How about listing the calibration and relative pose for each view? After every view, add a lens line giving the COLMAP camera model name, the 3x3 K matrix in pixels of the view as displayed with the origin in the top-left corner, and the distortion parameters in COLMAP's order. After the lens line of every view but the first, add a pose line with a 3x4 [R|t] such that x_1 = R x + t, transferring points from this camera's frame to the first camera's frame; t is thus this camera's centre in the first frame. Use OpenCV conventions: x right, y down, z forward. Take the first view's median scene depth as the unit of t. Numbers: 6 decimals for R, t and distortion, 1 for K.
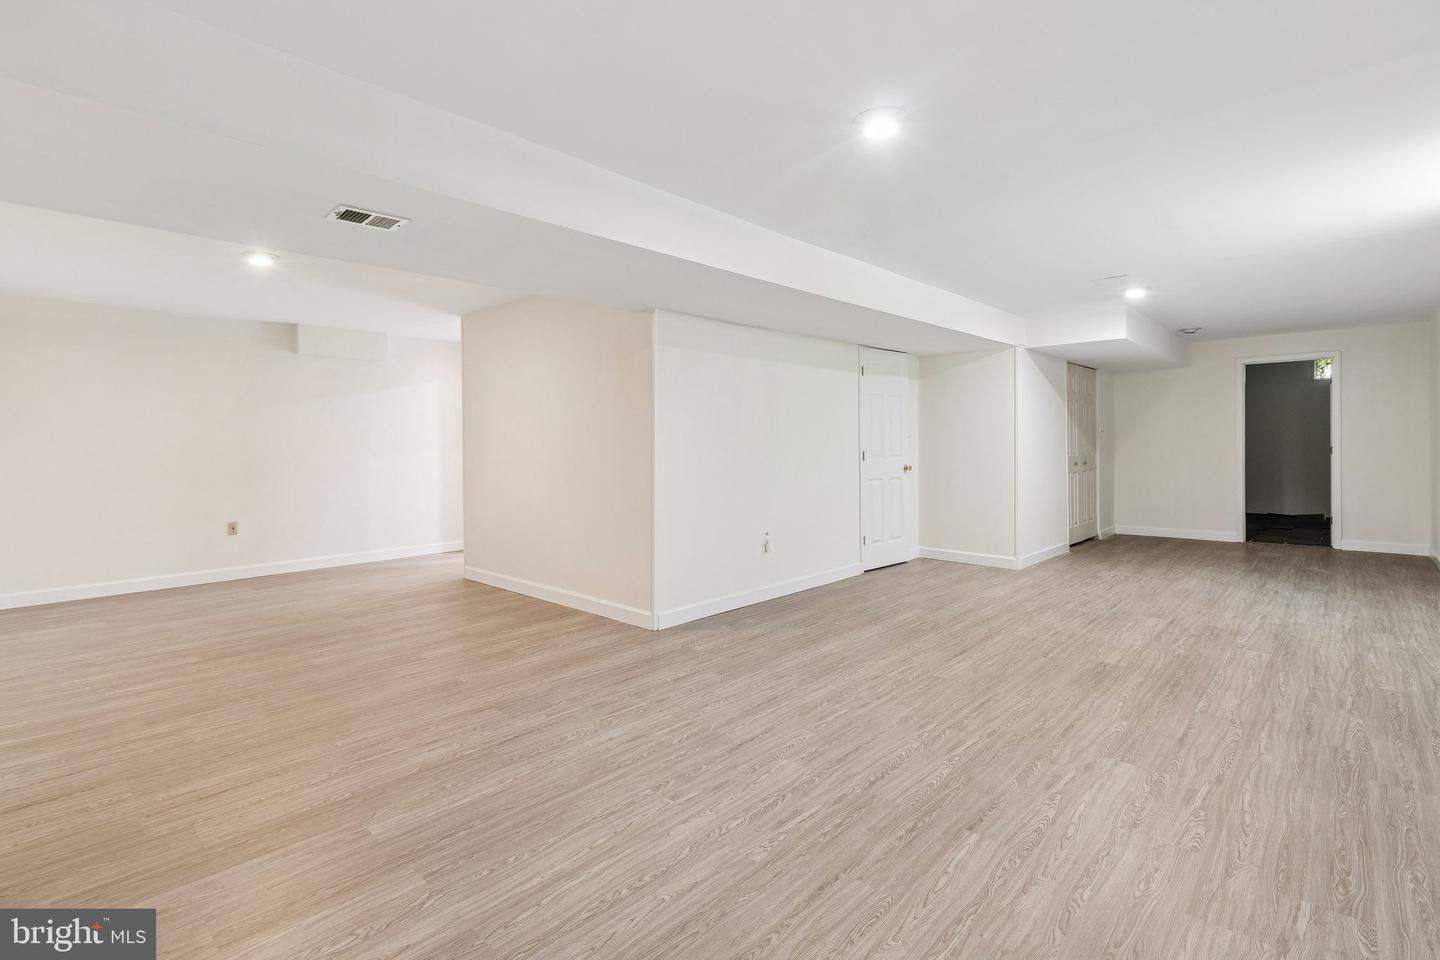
lens RADIAL K [[677.1, 0, 725.4], [0, 677.1, 451.6], [0, 0, 1]] dist [-0.000057, -0.000026]
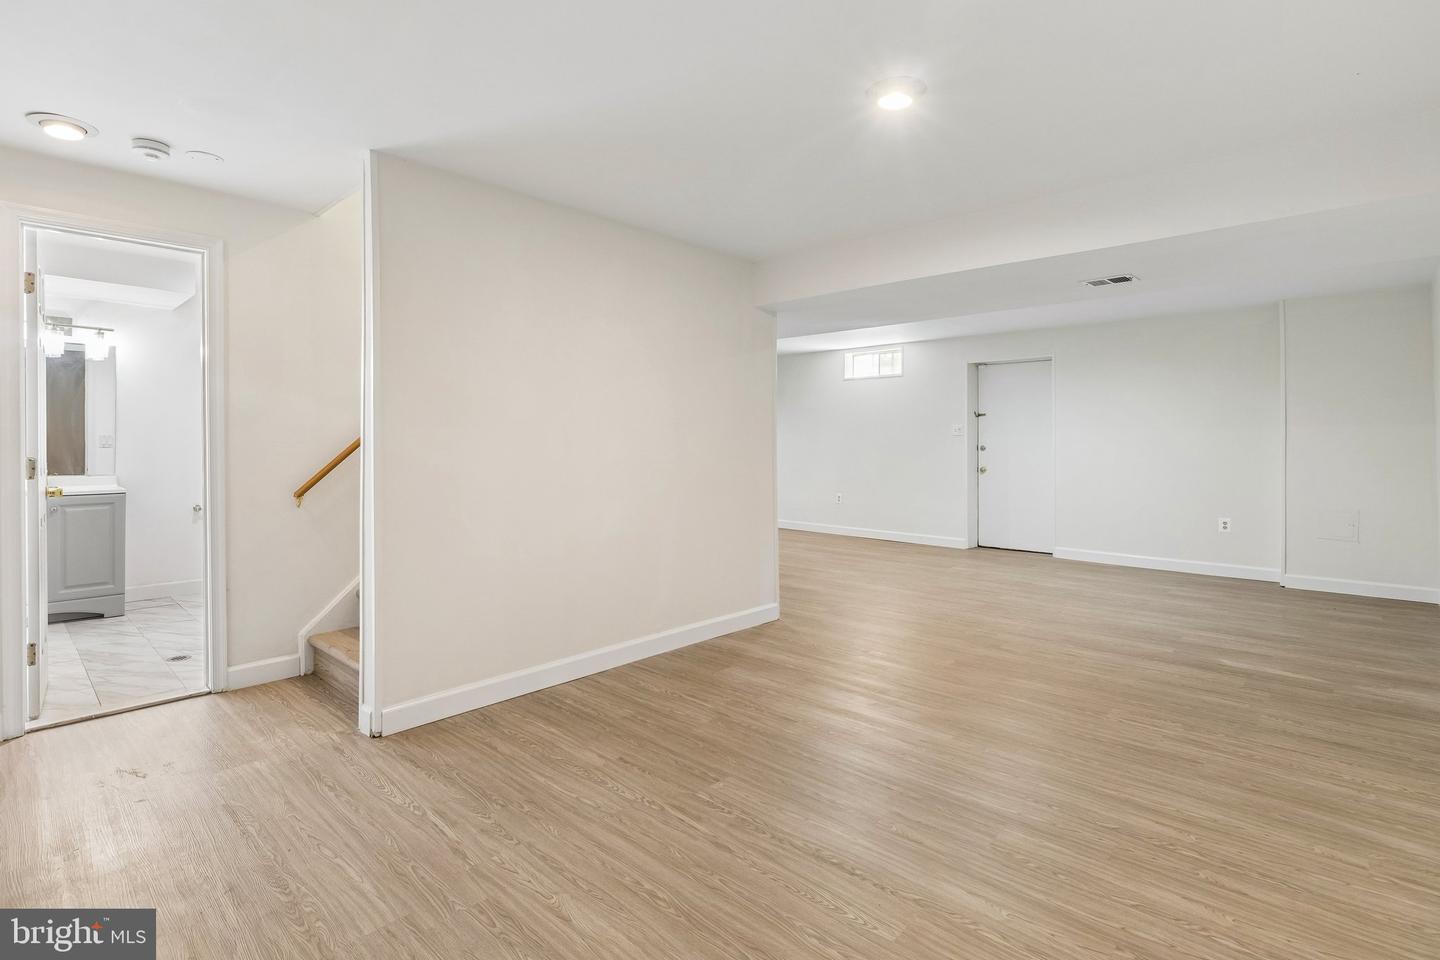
lens RADIAL K [[677.1, 0, 725.4], [0, 677.1, 451.6], [0, 0, 1]] dist [-0.000057, -0.000026]
pose [[0.009930, -0.006894, 0.999927, -1.800230], [0.007920, 0.999945, 0.006816, -0.005994], [-0.999919, 0.007852, 0.009984, 1.661496]]
